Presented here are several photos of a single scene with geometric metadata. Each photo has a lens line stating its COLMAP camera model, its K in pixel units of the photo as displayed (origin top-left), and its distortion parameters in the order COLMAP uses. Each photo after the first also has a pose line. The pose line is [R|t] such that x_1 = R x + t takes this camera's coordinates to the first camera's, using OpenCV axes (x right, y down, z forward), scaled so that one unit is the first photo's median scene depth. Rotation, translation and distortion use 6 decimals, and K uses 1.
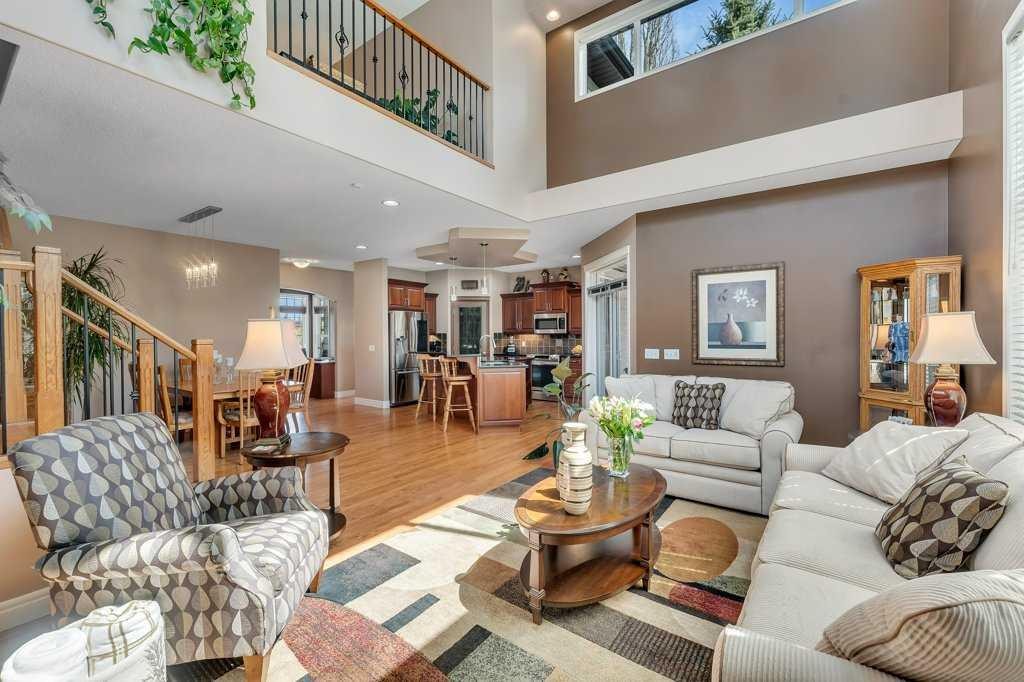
lens RADIAL K [[436.7, 0, 512.4], [0, 436.7, 340.5], [0, 0, 1]] dist [0.001778, -0.000759]
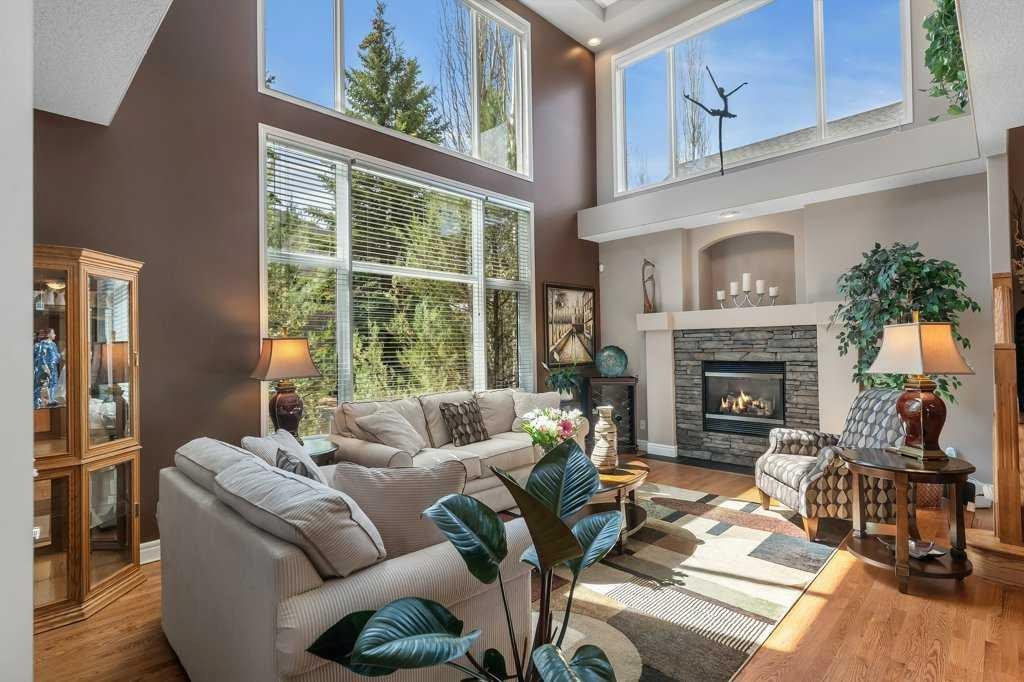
lens RADIAL K [[514.3, 0, 511.3], [0, 514.3, 338.9], [0, 0, 1]] dist [-0.006269, 0.002750]
pose [[-0.988560, 0.027305, 0.148334, 0.169045], [0.026795, 0.999626, -0.005431, -0.034723], [-0.148427, -0.001394, -0.988922, 2.408794]]
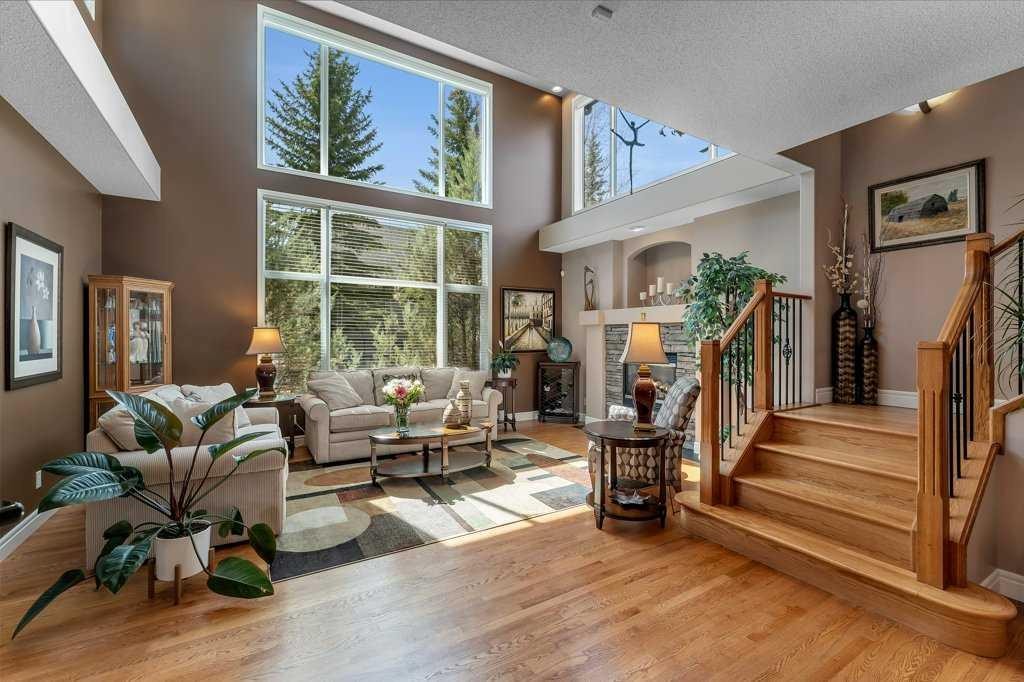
lens RADIAL K [[436.7, 0, 505.5], [0, 436.7, 336.6], [0, 0, 1]] dist [0.001778, -0.000759]
pose [[-0.918970, 0.006986, 0.394265, -0.728830], [0.010647, 0.999918, 0.007098, -0.024121], [-0.394183, 0.010721, -0.918969, 2.420135]]
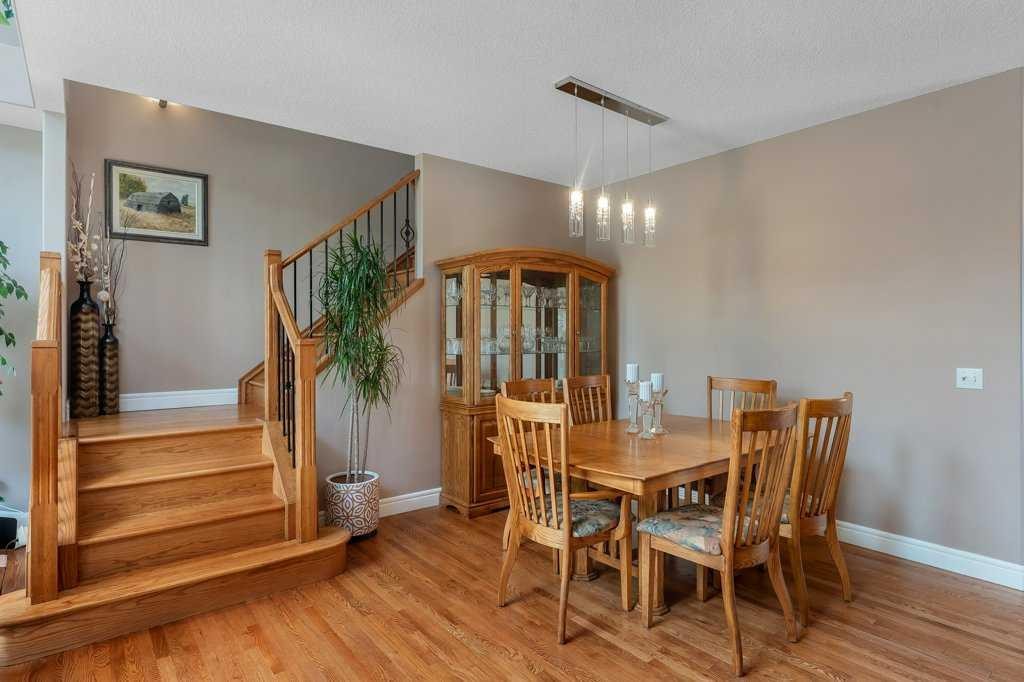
lens RADIAL K [[538.1, 0, 507.6], [0, 538.1, 334.9], [0, 0, 1]] dist [-0.013830, -0.000373]
pose [[-0.273512, 0.007988, -0.961835, -0.100113], [-0.009108, 0.999899, 0.010894, -0.026691], [0.961825, 0.011741, -0.273412, 2.114304]]
